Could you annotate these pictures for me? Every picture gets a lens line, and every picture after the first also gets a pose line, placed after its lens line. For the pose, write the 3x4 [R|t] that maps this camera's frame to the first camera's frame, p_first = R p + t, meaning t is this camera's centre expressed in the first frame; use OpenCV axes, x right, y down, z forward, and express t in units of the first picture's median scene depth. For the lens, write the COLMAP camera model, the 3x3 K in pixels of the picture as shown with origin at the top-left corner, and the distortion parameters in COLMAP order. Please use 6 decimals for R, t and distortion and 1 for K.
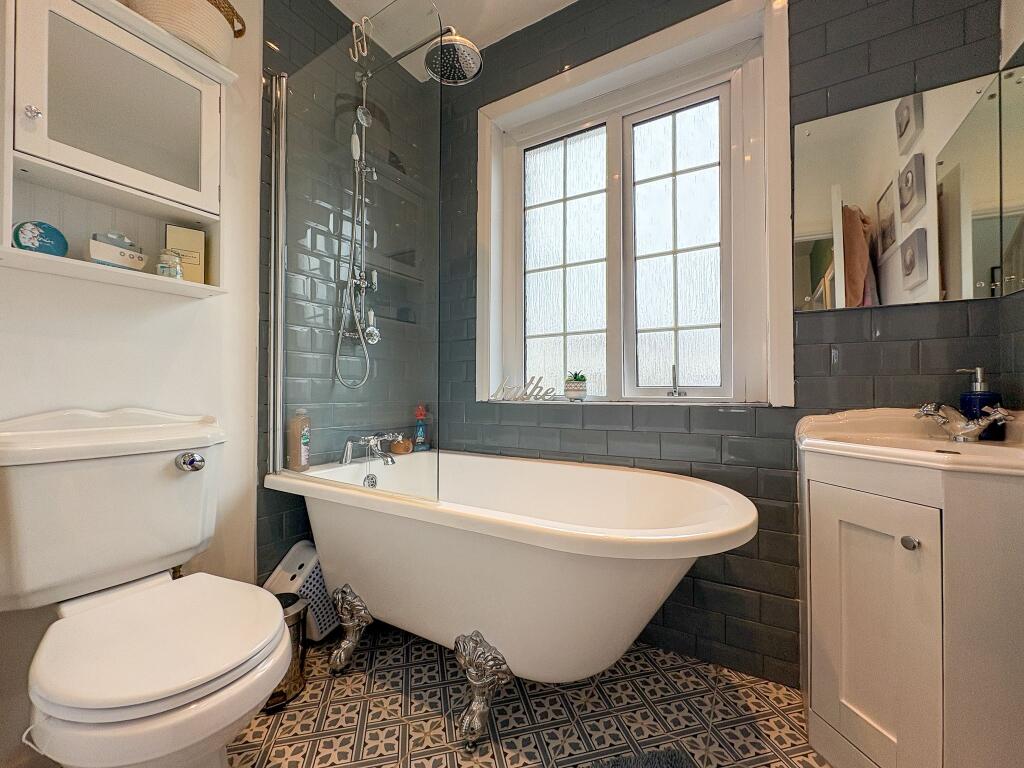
lens RADIAL K [[407.5, 0, 508.1], [0, 407.5, 381.7], [0, 0, 1]] dist [0.000978, -0.000060]
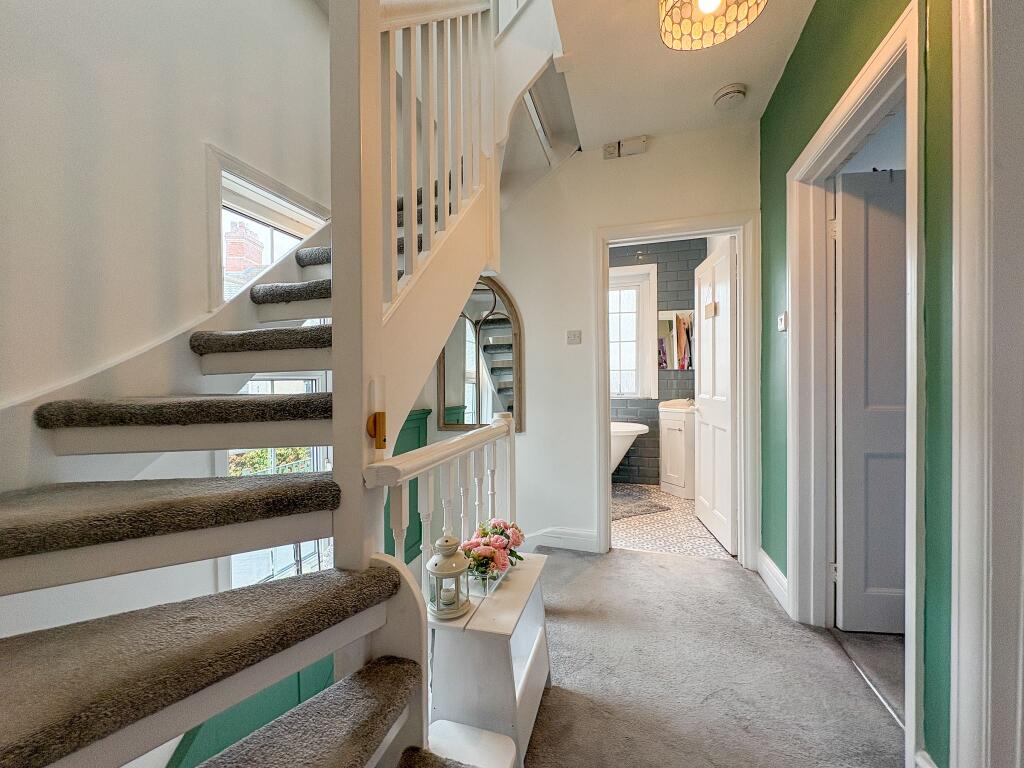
lens RADIAL K [[407.5, 0, 515.9], [0, 407.5, 383.5], [0, 0, 1]] dist [0.000978, -0.000060]
pose [[0.965841, -0.011443, 0.258882, -1.271549], [0.003339, 0.999491, 0.031721, -0.175267], [-0.259113, -0.029773, 0.965388, -1.895341]]
